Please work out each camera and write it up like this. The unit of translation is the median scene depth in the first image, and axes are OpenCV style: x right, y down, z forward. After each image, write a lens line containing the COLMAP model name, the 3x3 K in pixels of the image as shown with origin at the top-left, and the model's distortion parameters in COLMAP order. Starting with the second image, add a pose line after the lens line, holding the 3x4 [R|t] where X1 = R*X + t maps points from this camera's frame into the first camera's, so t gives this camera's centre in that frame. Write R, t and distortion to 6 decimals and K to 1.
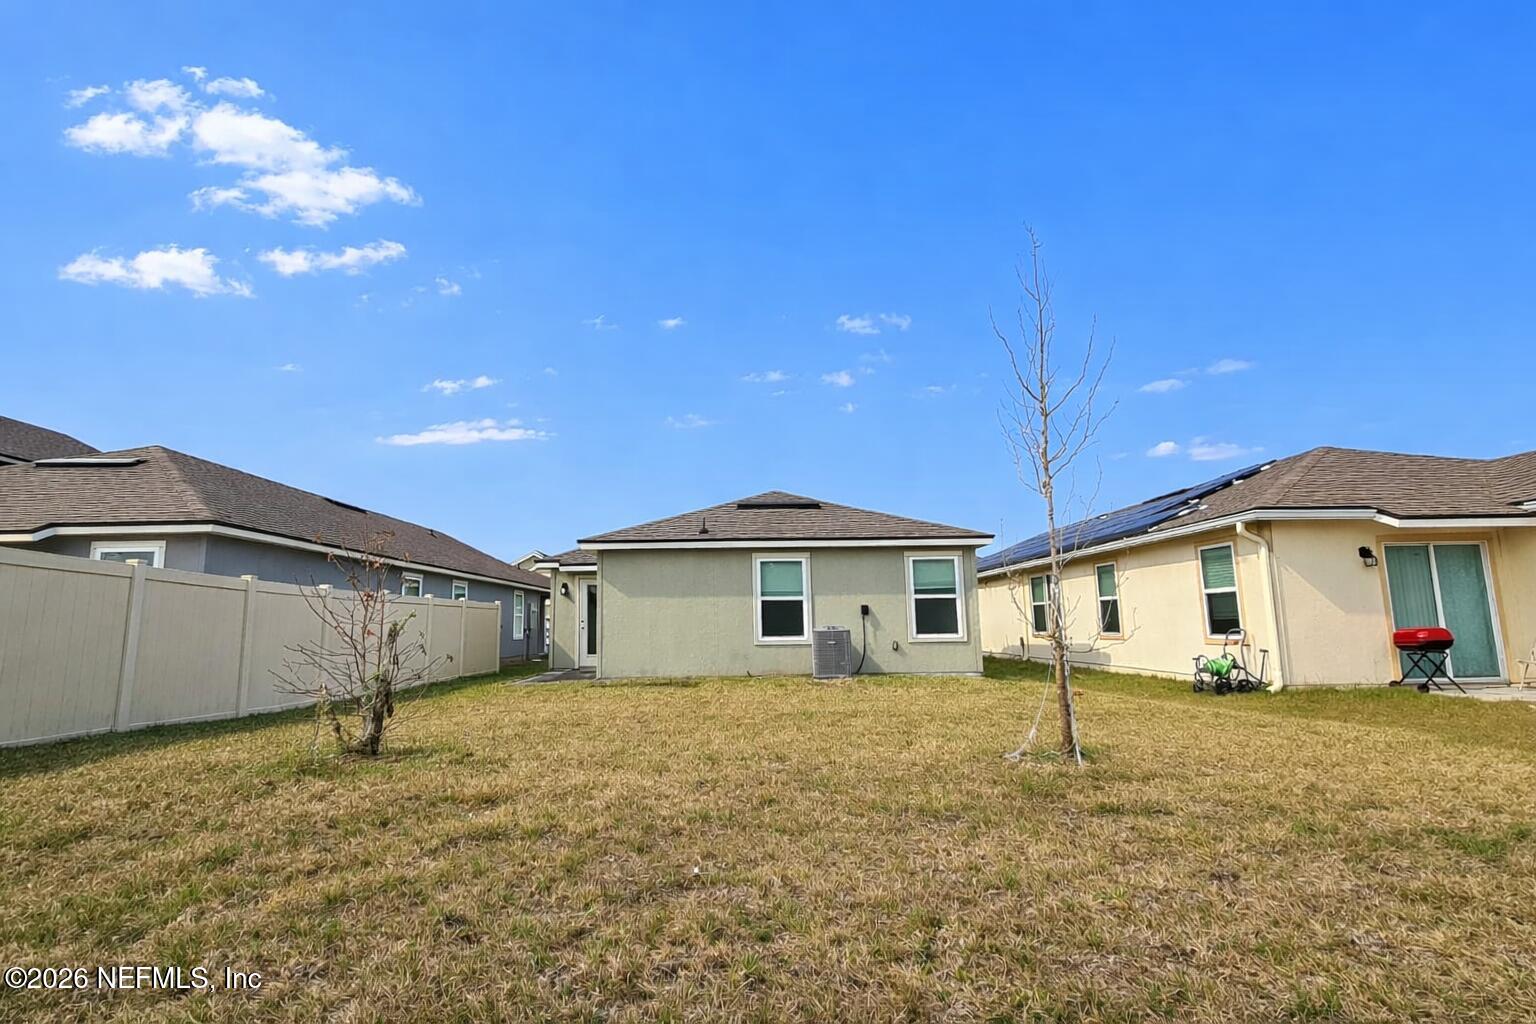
lens RADIAL K [[737.5, 0, 768.1], [0, 737.5, 511.0], [0, 0, 1]] dist [-0.003477, -0.000364]
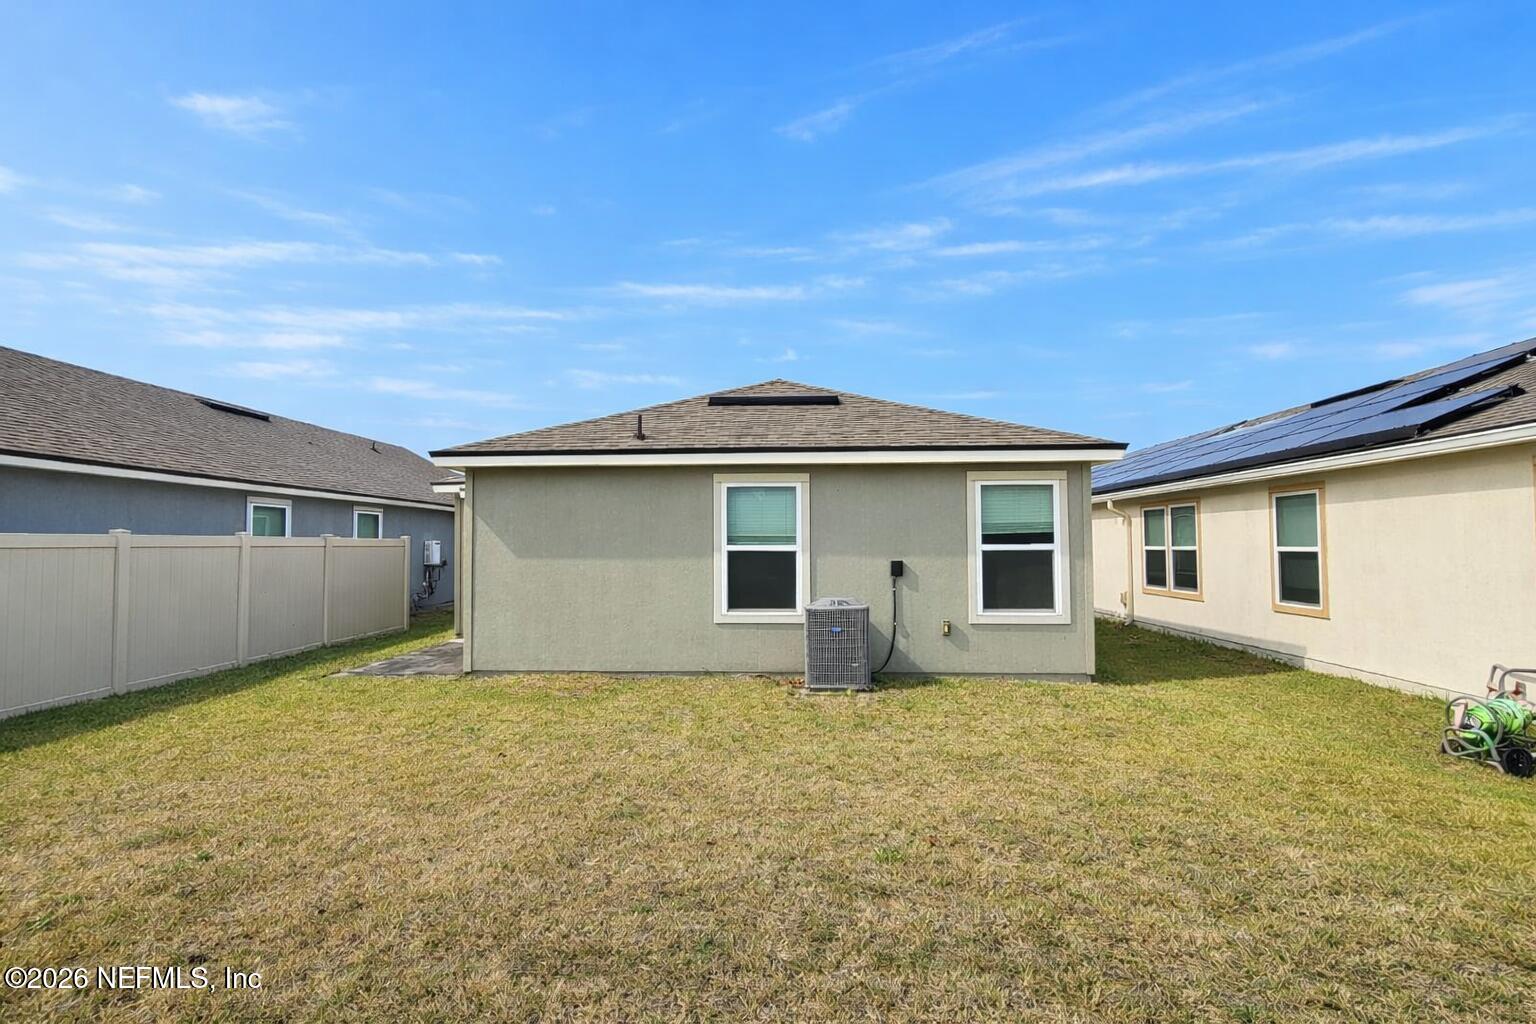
lens RADIAL K [[737.5, 0, 763.0], [0, 737.5, 517.3], [0, 0, 1]] dist [-0.003477, -0.000364]
pose [[0.997032, 0.008492, -0.076519, 0.066189], [0.001183, 0.992090, 0.125520, 0.016383], [0.076979, -0.125238, 0.989136, 0.395062]]
